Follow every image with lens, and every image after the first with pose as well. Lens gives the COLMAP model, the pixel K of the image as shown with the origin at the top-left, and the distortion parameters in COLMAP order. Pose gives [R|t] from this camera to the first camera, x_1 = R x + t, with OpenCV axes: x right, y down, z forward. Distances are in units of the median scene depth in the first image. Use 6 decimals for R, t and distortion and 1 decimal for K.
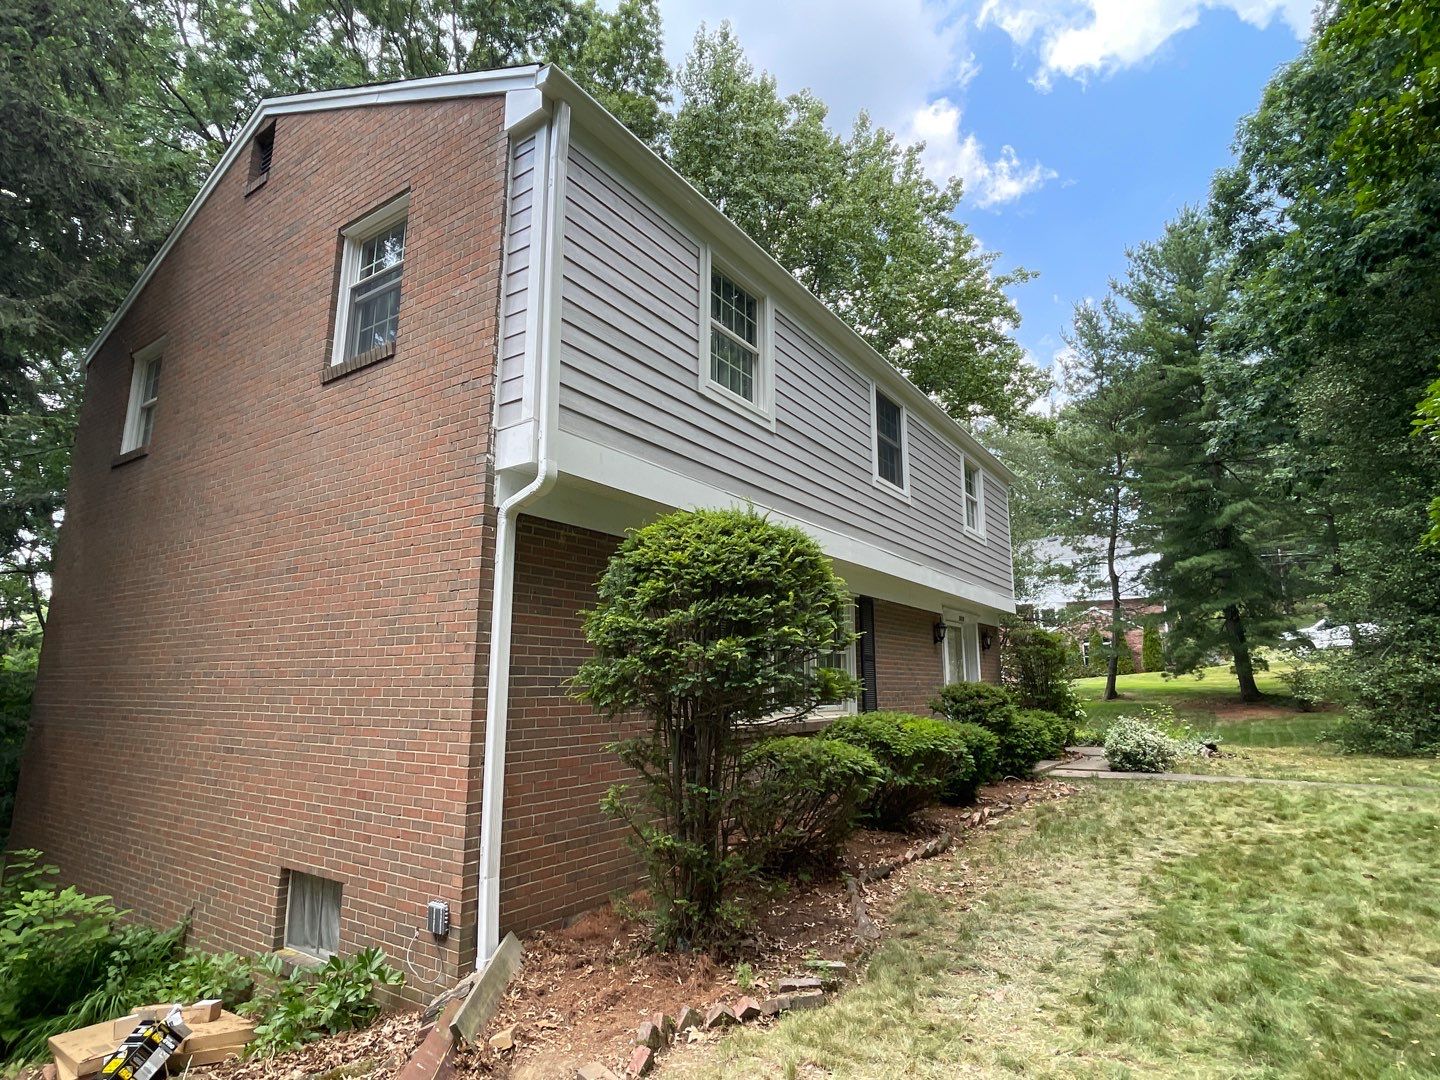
lens RADIAL K [[777.6, 0, 720.0], [0, 777.6, 540.0], [0, 0, 1]] dist [-0.002902, 0.001670]
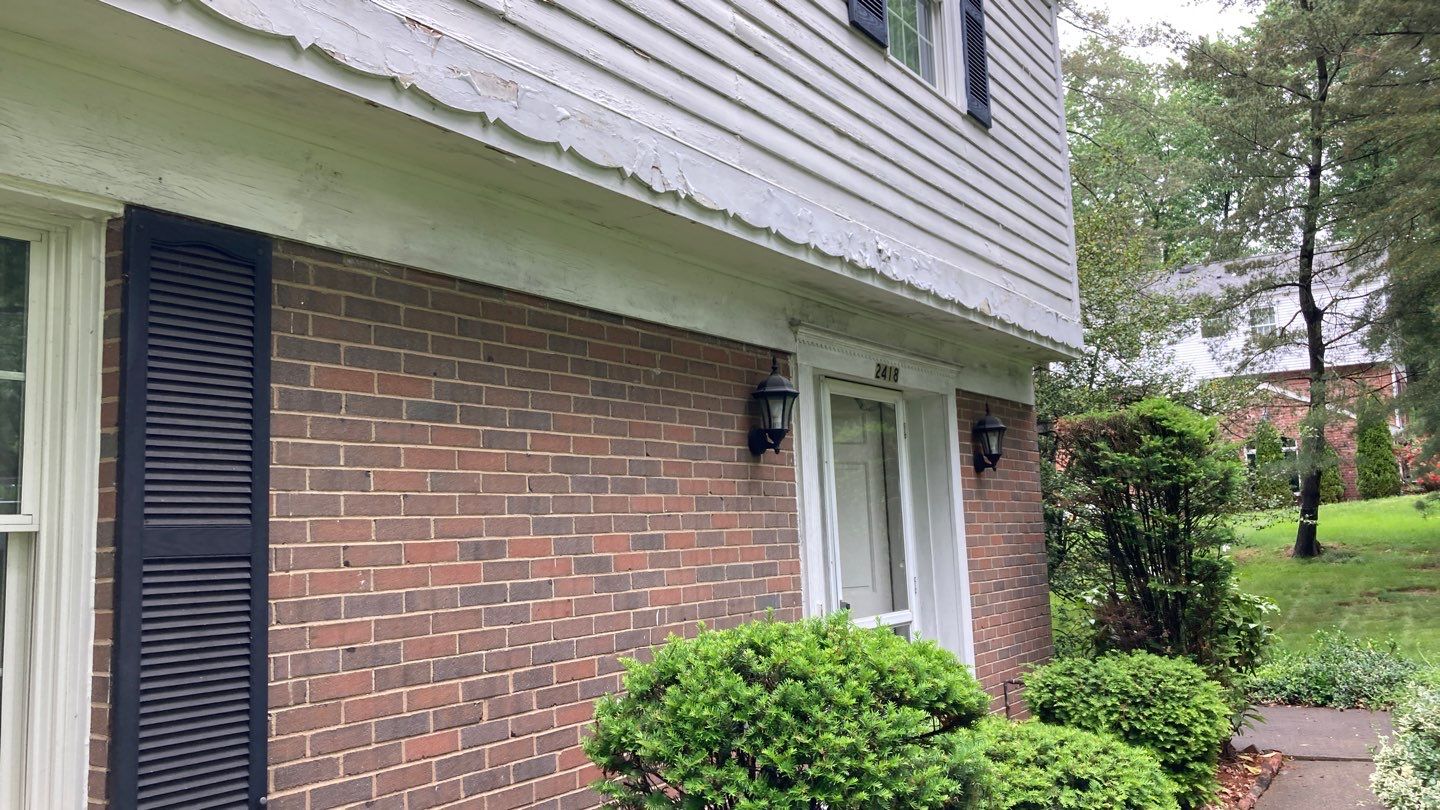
lens RADIAL K [[1170.0, 0, 671.3], [0, 1170.0, 408.1], [0, 0, 1]] dist [-0.002919, -0.002890]
pose [[0.998864, -0.045853, -0.012978, 0.453439], [0.046658, 0.996417, 0.070538, 0.155499], [0.009697, -0.071064, 0.997425, 1.064699]]
